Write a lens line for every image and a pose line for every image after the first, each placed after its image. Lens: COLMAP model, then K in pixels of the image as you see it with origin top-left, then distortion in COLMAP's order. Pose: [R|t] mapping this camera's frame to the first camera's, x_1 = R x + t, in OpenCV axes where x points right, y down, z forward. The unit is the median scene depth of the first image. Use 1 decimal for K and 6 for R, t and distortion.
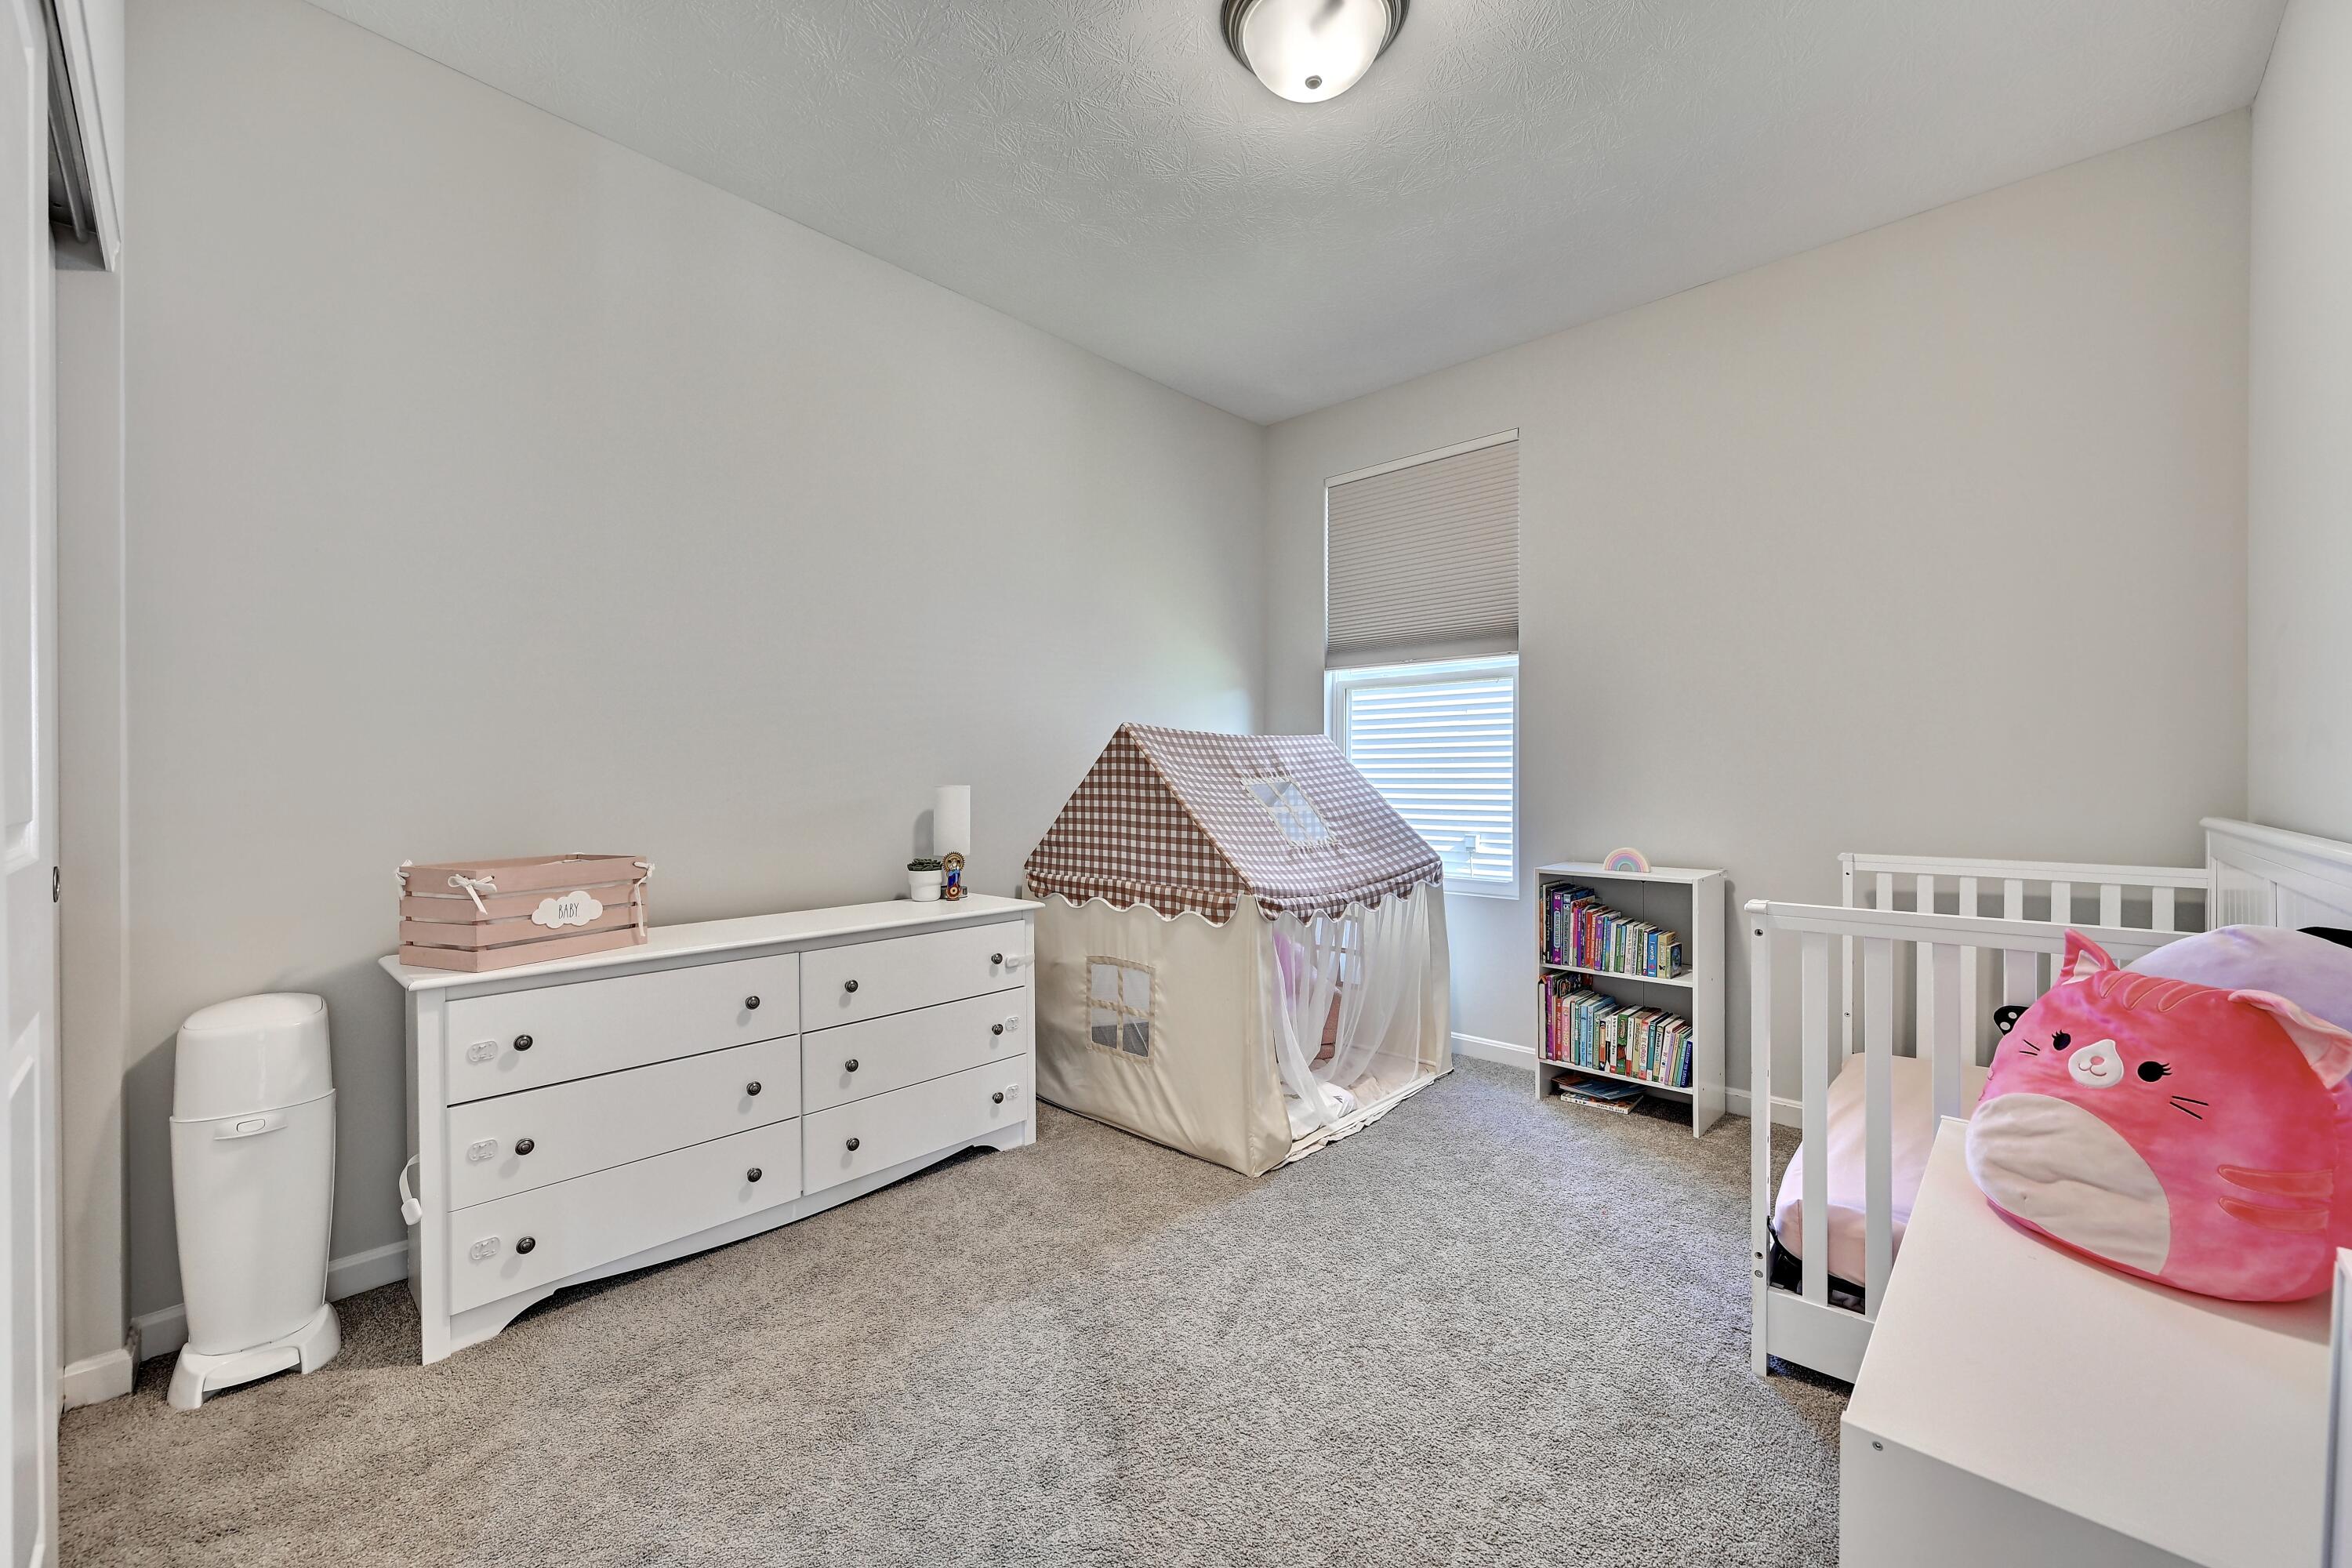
lens RADIAL K [[916.8, 0, 1171.9], [0, 916.8, 782.4], [0, 0, 1]] dist [0.002079, 0.000163]
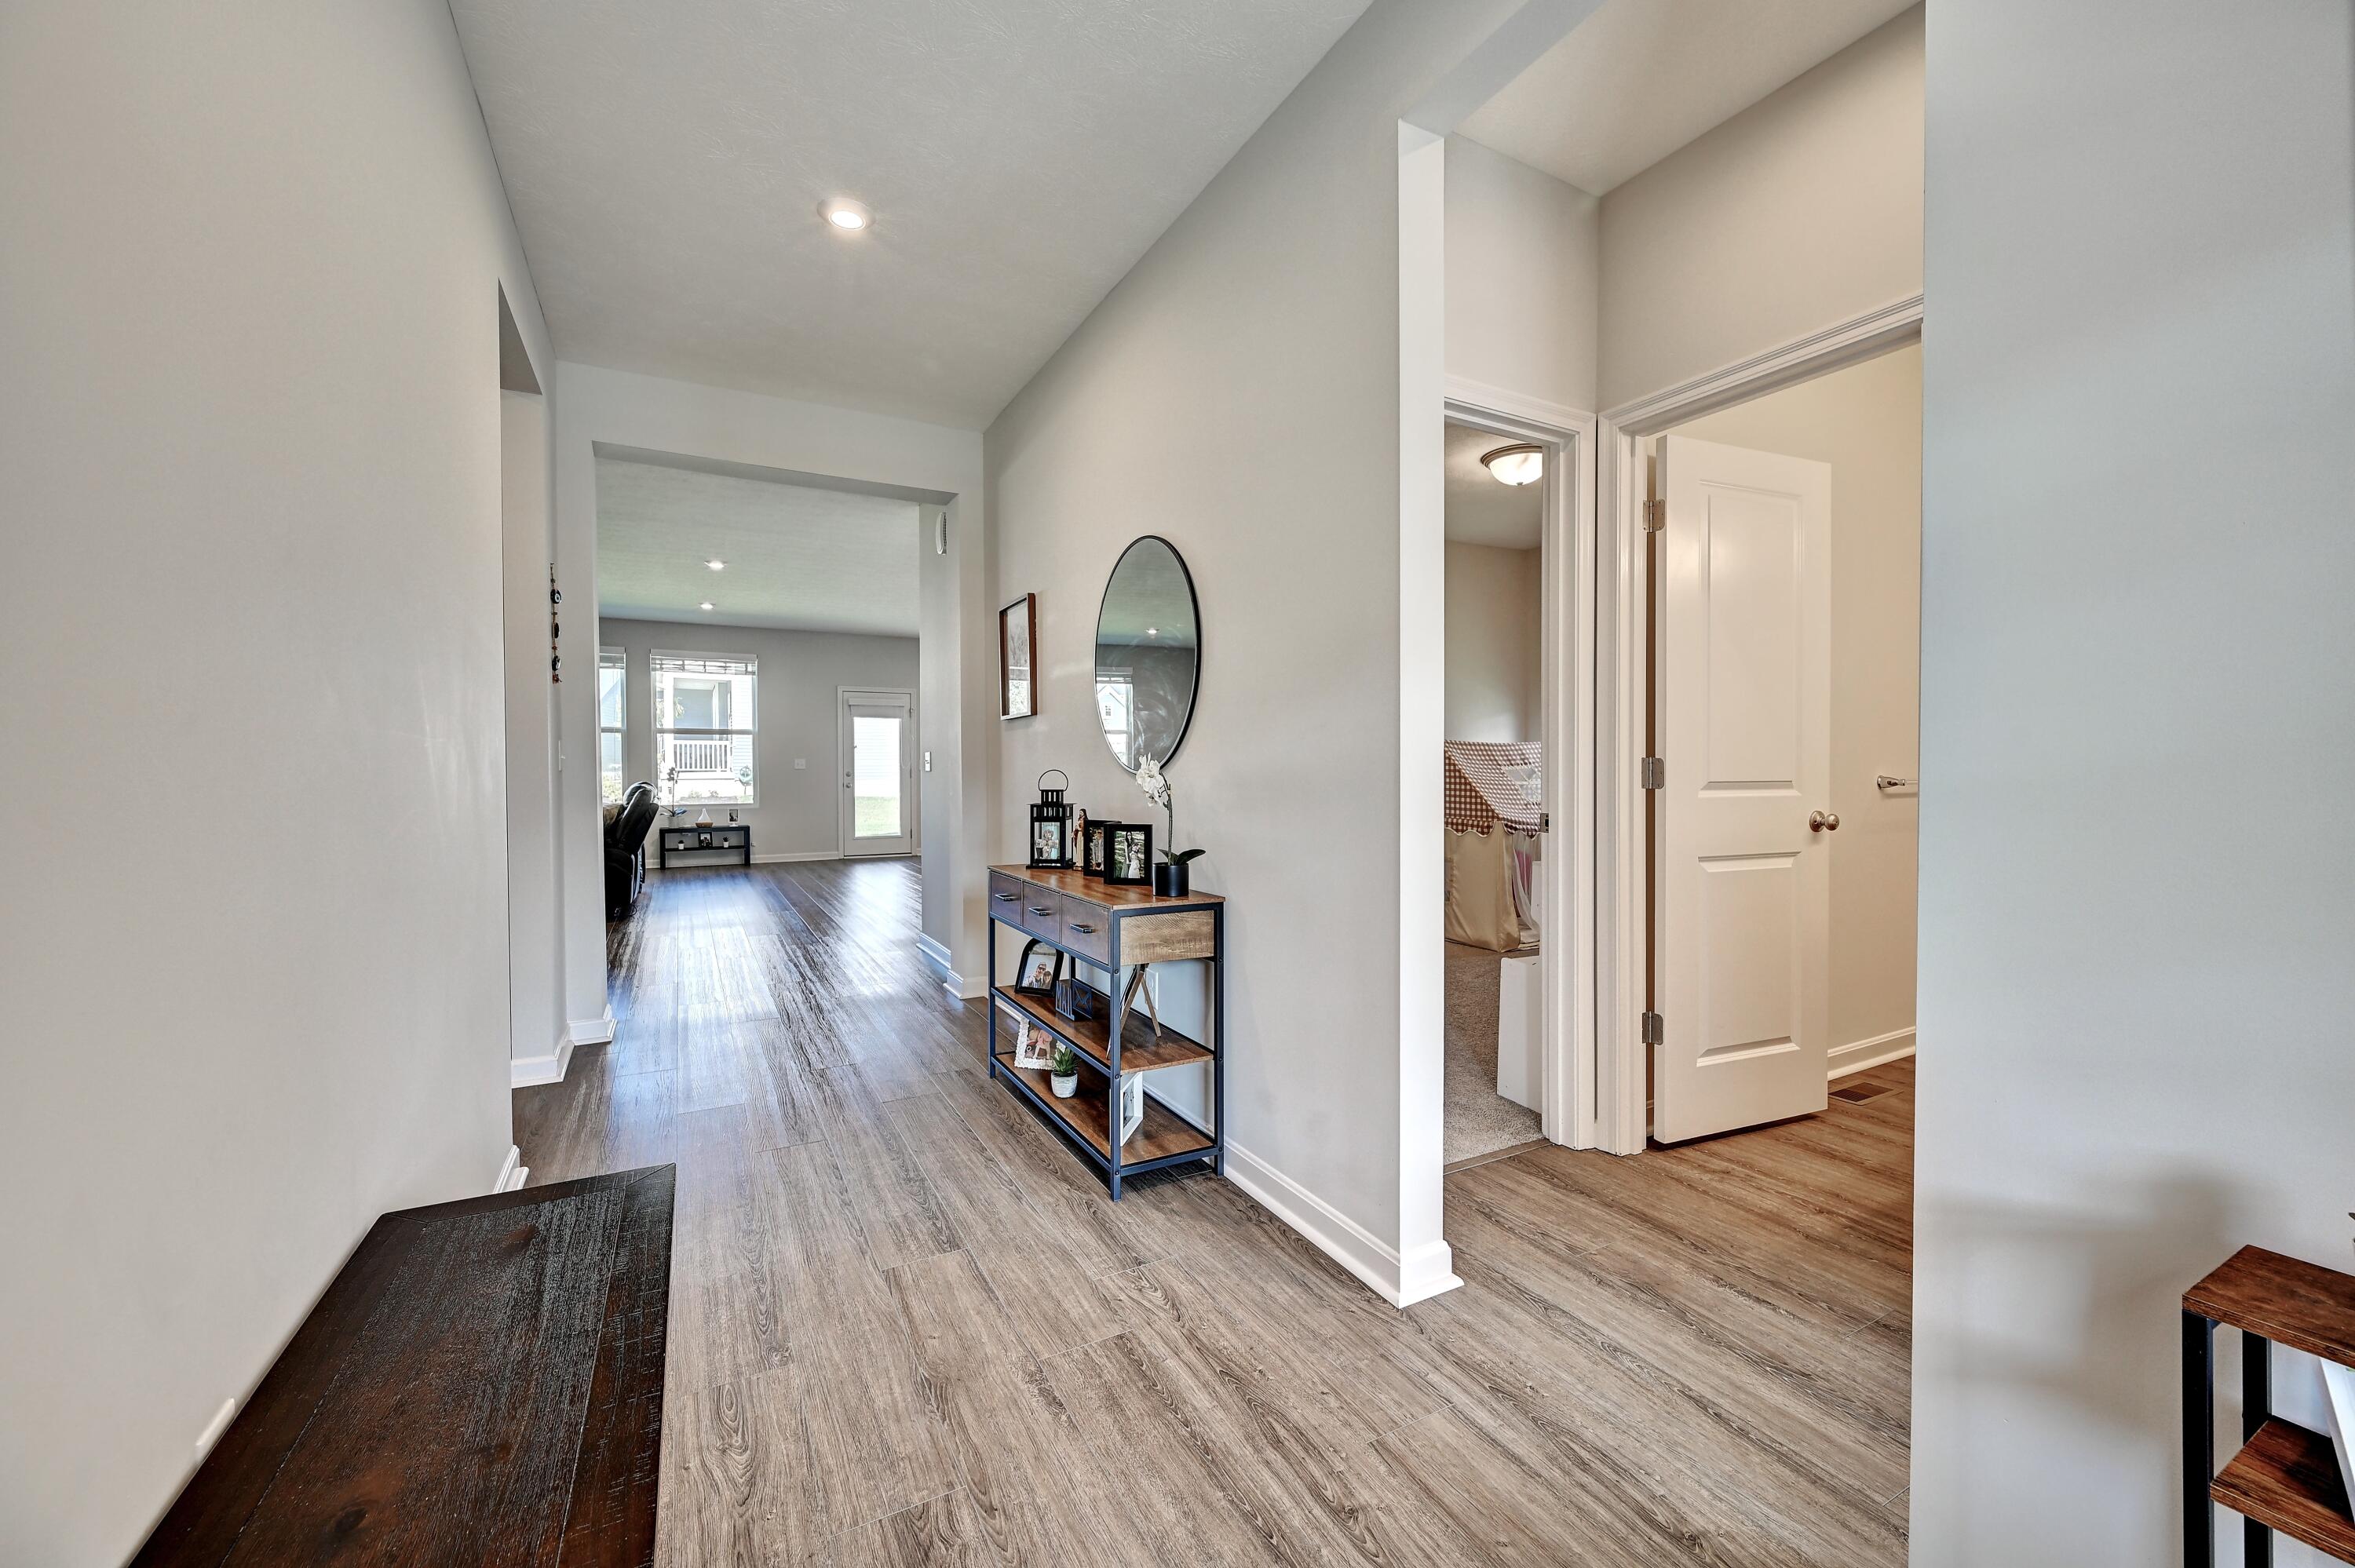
lens RADIAL K [[917.8, 0, 1182.7], [0, 917.8, 785.4], [0, 0, 1]] dist [0.002079, 0.000163]
pose [[0.948102, -0.001377, -0.317963, 0.065196], [0.002713, 0.999989, 0.003758, 0.031126], [0.317954, -0.004425, 0.948096, -1.199886]]
